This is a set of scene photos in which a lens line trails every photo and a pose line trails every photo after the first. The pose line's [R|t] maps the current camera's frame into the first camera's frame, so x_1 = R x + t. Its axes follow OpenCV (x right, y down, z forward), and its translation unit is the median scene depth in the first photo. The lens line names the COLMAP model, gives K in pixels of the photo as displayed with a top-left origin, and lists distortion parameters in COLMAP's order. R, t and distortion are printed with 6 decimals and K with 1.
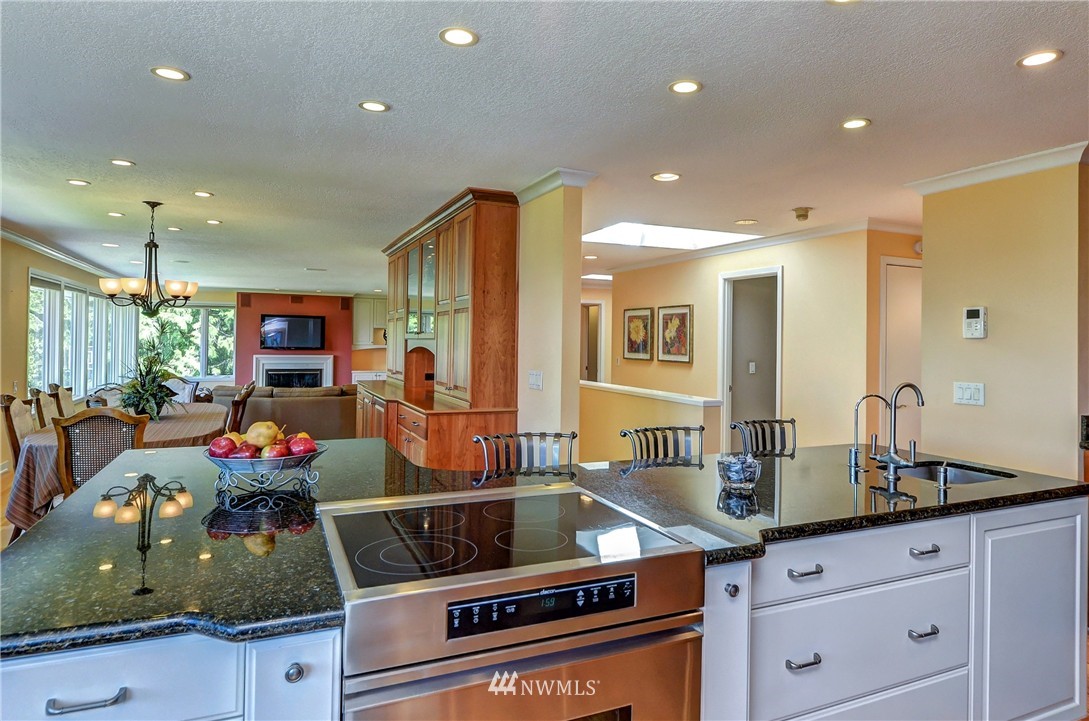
lens RADIAL K [[644.2, 0, 545.7], [0, 644.2, 346.7], [0, 0, 1]] dist [0.000461, -0.000595]
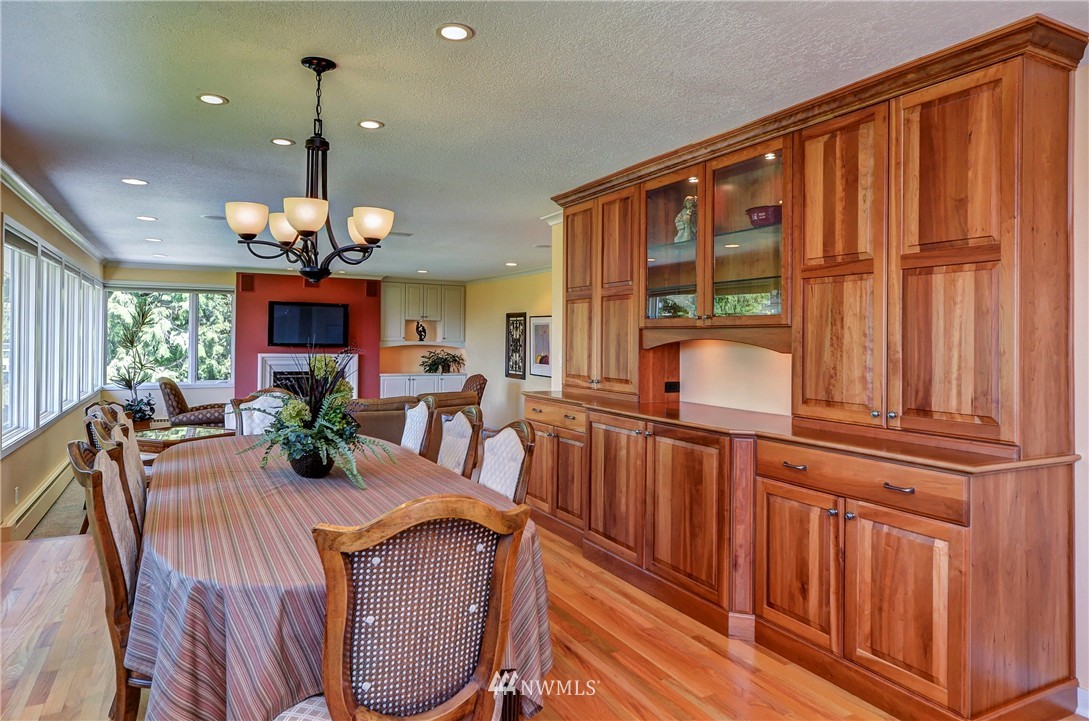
lens RADIAL K [[684.4, 0, 542.5], [0, 684.4, 345.2], [0, 0, 1]] dist [0.005304, 0.000876]
pose [[0.997798, -0.000643, 0.066322, -0.161441], [0.000567, 0.999999, 0.001160, 0.001959], [-0.066322, -0.001120, 0.997798, 0.148659]]
